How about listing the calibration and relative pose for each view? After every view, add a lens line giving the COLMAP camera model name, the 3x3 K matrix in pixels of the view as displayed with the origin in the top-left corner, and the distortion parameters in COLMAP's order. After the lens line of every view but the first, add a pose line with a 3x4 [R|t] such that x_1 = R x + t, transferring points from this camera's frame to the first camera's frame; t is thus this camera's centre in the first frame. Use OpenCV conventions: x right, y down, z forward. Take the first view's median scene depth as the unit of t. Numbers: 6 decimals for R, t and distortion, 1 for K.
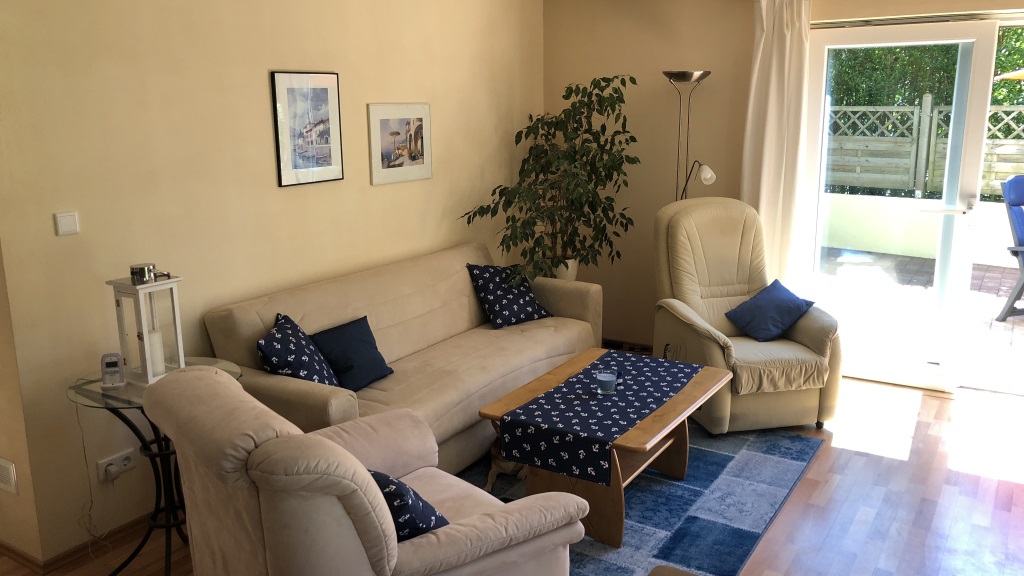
lens RADIAL K [[842.1, 0, 506.5], [0, 842.1, 260.8], [0, 0, 1]] dist [0.024358, -0.008631]
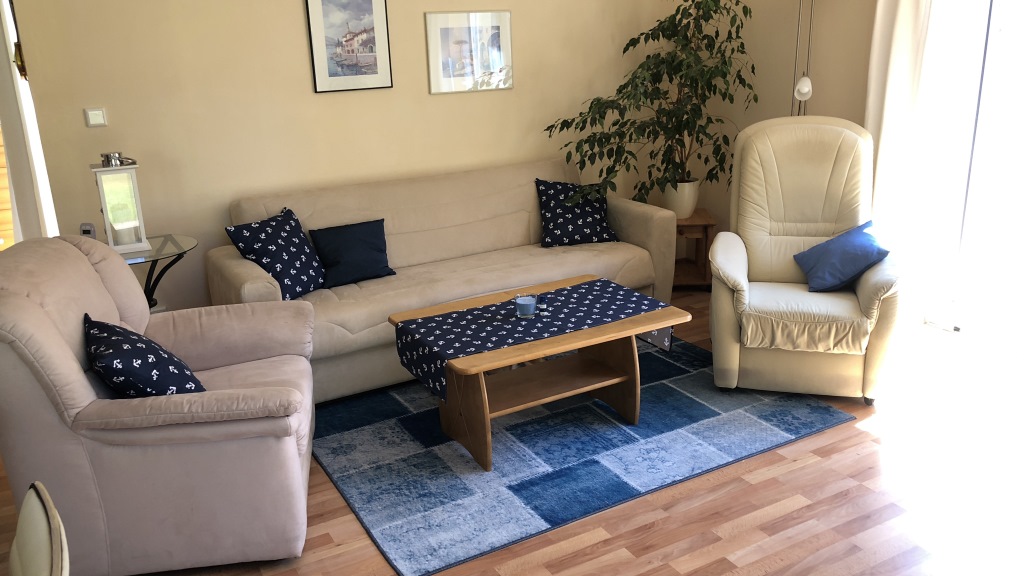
lens RADIAL K [[842.1, 0, 509.9], [0, 842.1, 271.9], [0, 0, 1]] dist [0.024358, -0.008631]
pose [[0.881015, 0.111143, -0.459847, 0.462541], [-0.062294, 0.990802, 0.120124, -0.005441], [0.468969, -0.077185, 0.879836, 0.139817]]
